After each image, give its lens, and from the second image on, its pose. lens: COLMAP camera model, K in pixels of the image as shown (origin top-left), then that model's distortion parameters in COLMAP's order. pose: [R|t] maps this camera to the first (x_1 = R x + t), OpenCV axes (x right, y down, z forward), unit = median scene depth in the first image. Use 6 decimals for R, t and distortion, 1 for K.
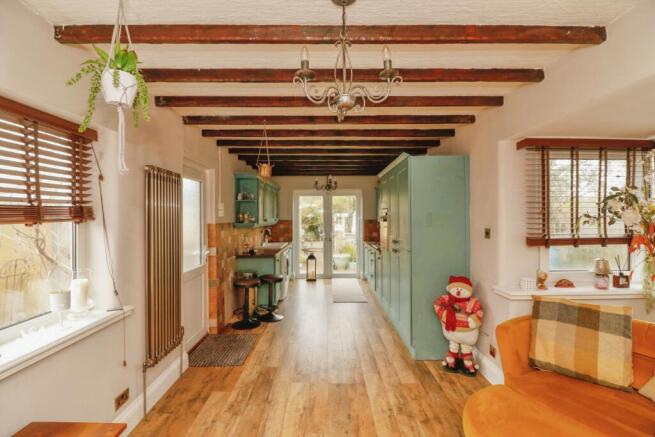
lens RADIAL K [[302.4, 0, 326.7], [0, 302.4, 216.8], [0, 0, 1]] dist [0.025400, -0.027095]
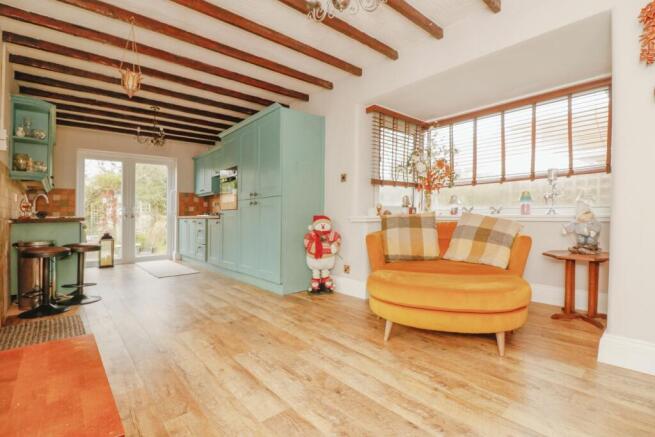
lens RADIAL K [[302.4, 0, 326.7], [0, 302.4, 216.8], [0, 0, 1]] dist [0.025400, -0.027095]
pose [[0.767235, -0.005011, 0.641346, -0.332005], [-0.001673, 0.999950, 0.009813, 0.199385], [-0.641364, -0.008602, 0.767189, 0.064733]]
